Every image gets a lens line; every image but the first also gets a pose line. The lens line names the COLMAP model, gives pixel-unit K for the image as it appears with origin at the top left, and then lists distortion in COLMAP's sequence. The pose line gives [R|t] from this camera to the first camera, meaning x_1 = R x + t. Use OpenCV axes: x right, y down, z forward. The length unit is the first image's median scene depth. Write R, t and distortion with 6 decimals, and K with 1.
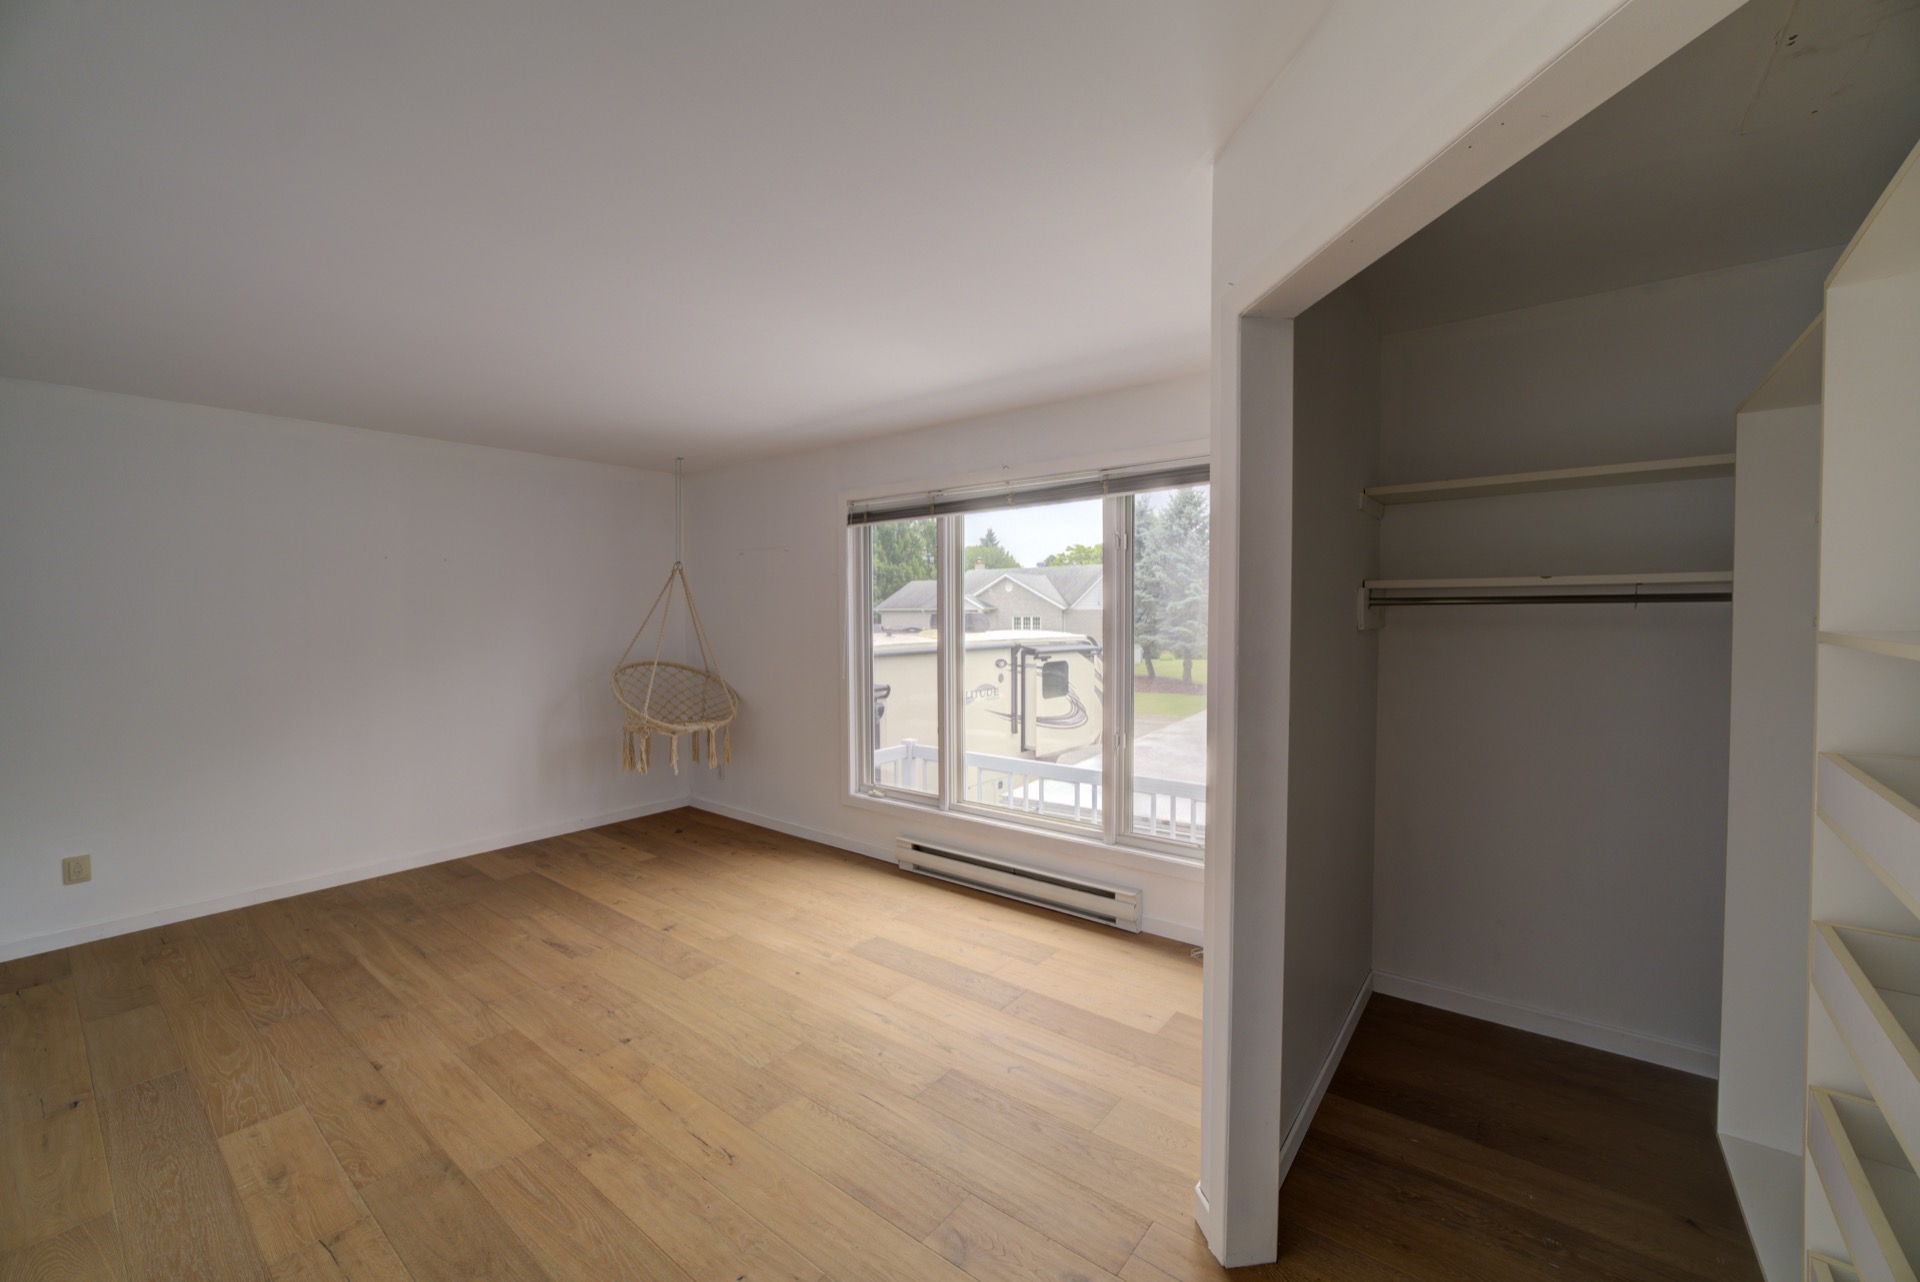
lens RADIAL K [[786.7, 0, 964.0], [0, 786.7, 638.9], [0, 0, 1]] dist [-0.004434, 0.002959]
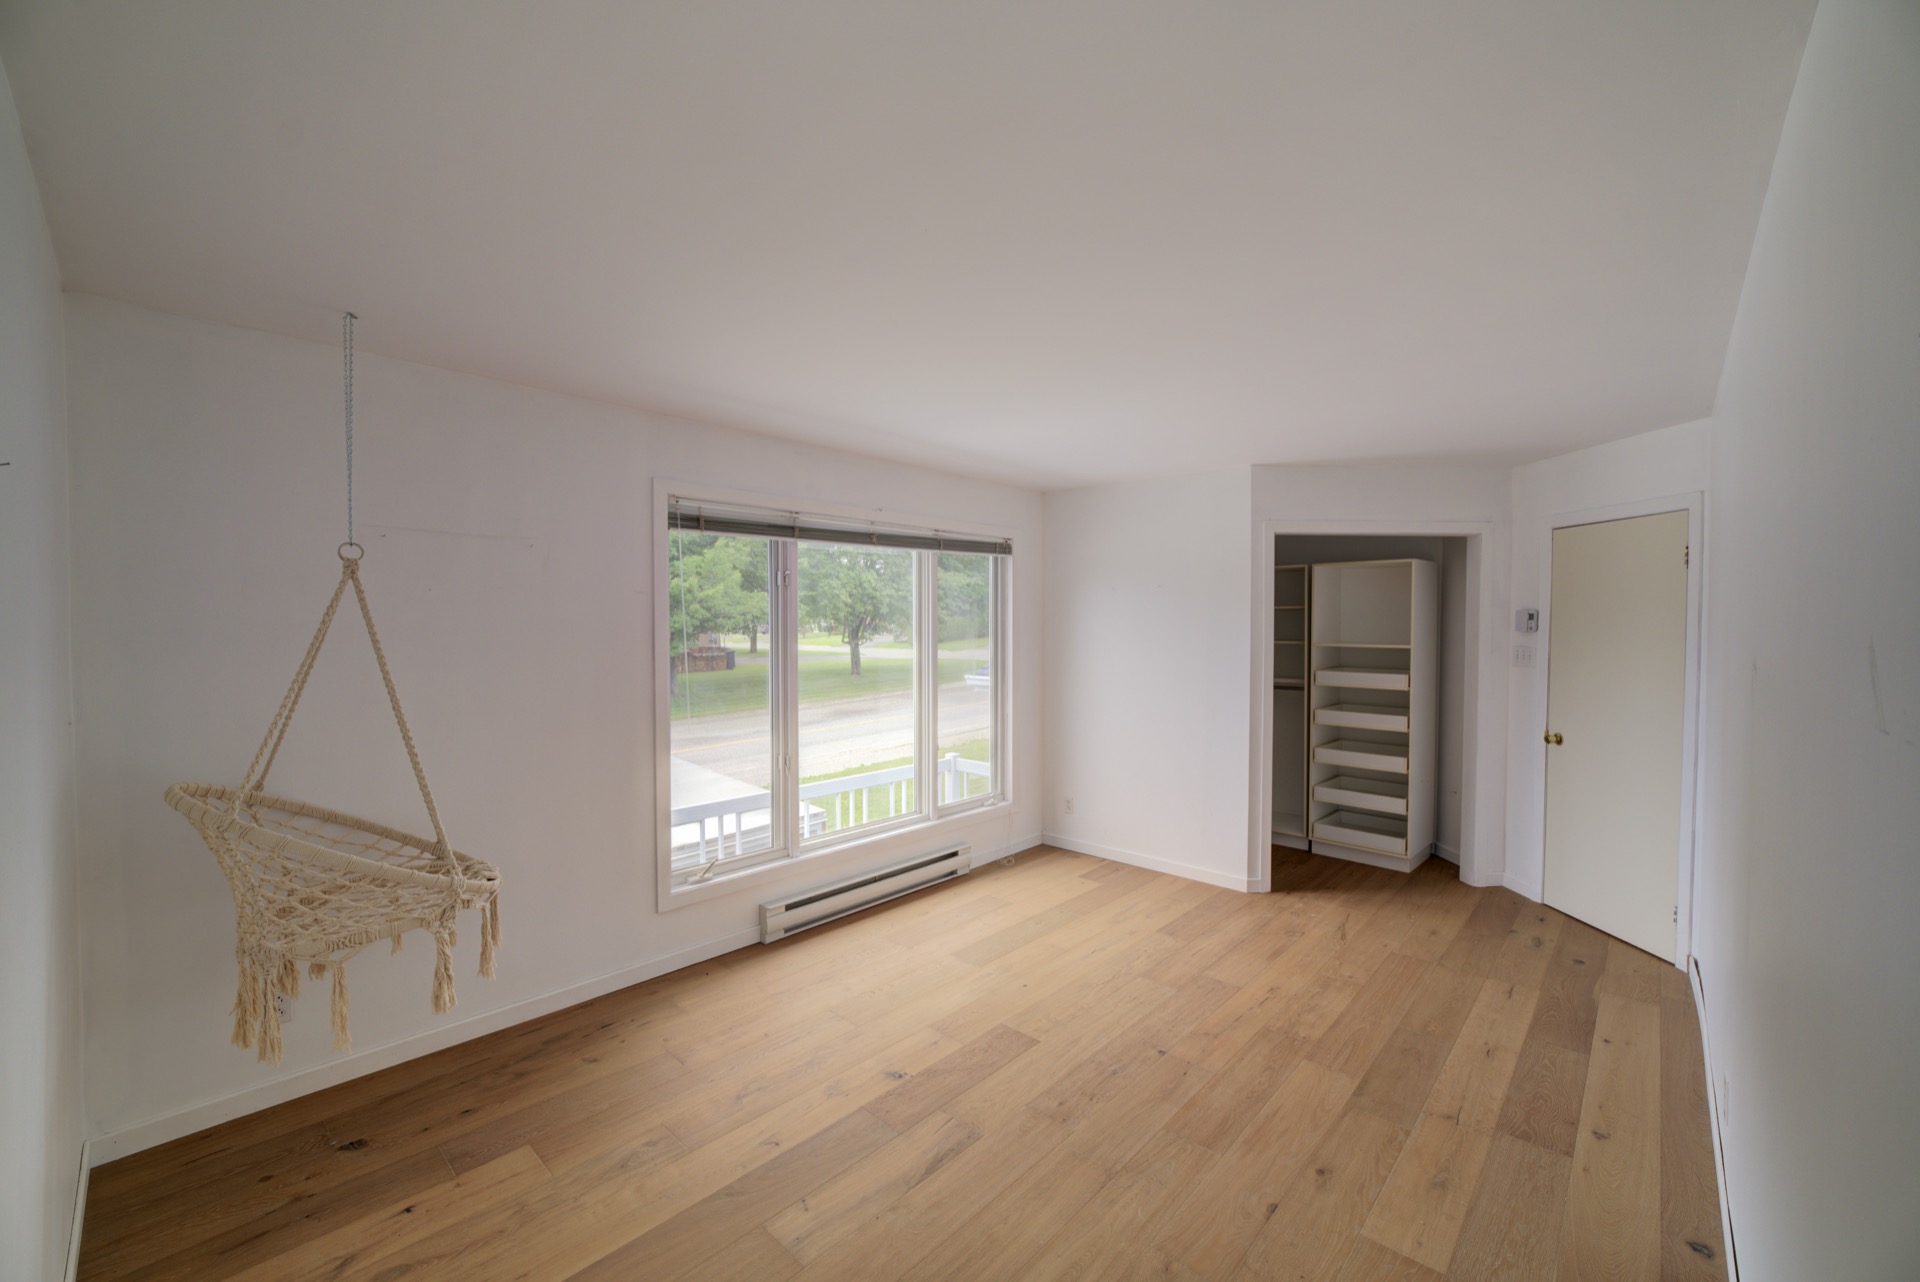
lens RADIAL K [[786.7, 0, 954.1], [0, 786.7, 641.8], [0, 0, 1]] dist [-0.004434, 0.002959]
pose [[0.049410, -0.013007, 0.998694, -1.611047], [0.026925, 0.999569, 0.011686, -0.071781], [-0.998416, 0.026312, 0.049739, 1.300869]]
